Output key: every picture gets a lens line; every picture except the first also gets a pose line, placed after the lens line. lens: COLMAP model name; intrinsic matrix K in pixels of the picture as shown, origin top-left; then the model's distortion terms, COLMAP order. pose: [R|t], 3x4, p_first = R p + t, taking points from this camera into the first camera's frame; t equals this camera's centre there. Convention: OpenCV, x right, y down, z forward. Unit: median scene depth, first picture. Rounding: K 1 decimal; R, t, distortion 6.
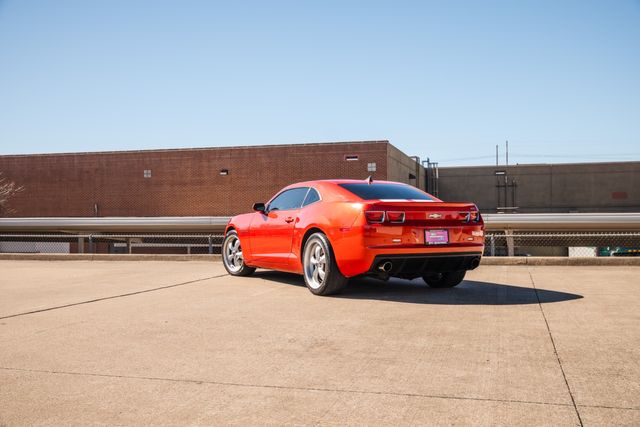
lens RADIAL K [[657.5, 0, 318.5], [0, 657.5, 214.5], [0, 0, 1]] dist [0.007169, -0.007995]
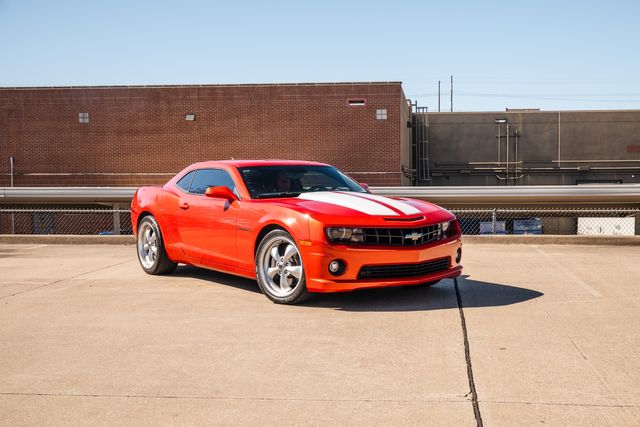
lens RADIAL K [[831.4, 0, 355.9], [0, 831.4, 215.1], [0, 0, 1]] dist [-0.009665, -0.008605]
pose [[0.983031, -0.006927, 0.183307, -0.191343], [-0.004543, 0.998061, 0.062082, -0.015608], [-0.183382, -0.061861, 0.981093, -0.015750]]
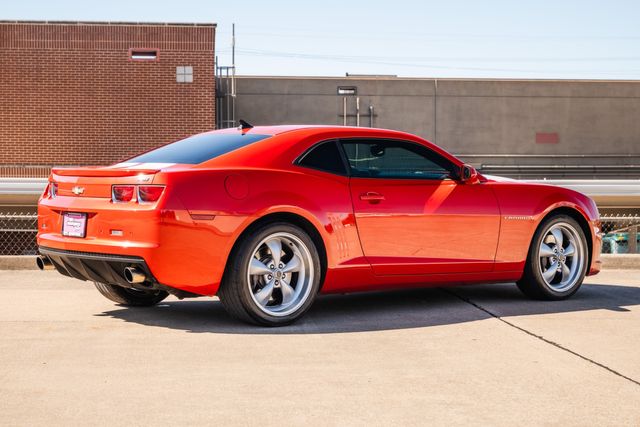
lens RADIAL K [[1313.5, 0, 319.6], [0, 1313.5, 212.1], [0, 0, 1]] dist [-0.005567, -0.111018]
pose [[0.931062, 0.002202, 0.364853, -0.264545], [-0.016668, 0.999194, 0.036505, -0.005725], [-0.364479, -0.040070, 0.930349, 0.011754]]
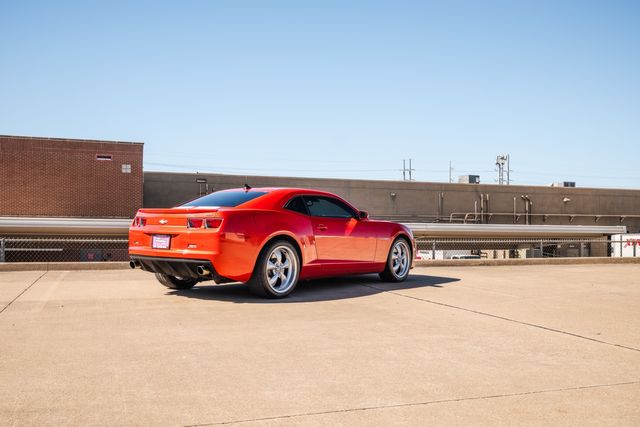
lens RADIAL K [[632.9, 0, 324.6], [0, 632.9, 228.7], [0, 0, 1]] dist [0.002416, -0.005777]
pose [[0.814132, 0.015437, 0.580475, -0.305810], [-0.025286, 0.999641, 0.008880, 0.001454], [-0.580130, -0.021907, 0.814230, 0.085528]]
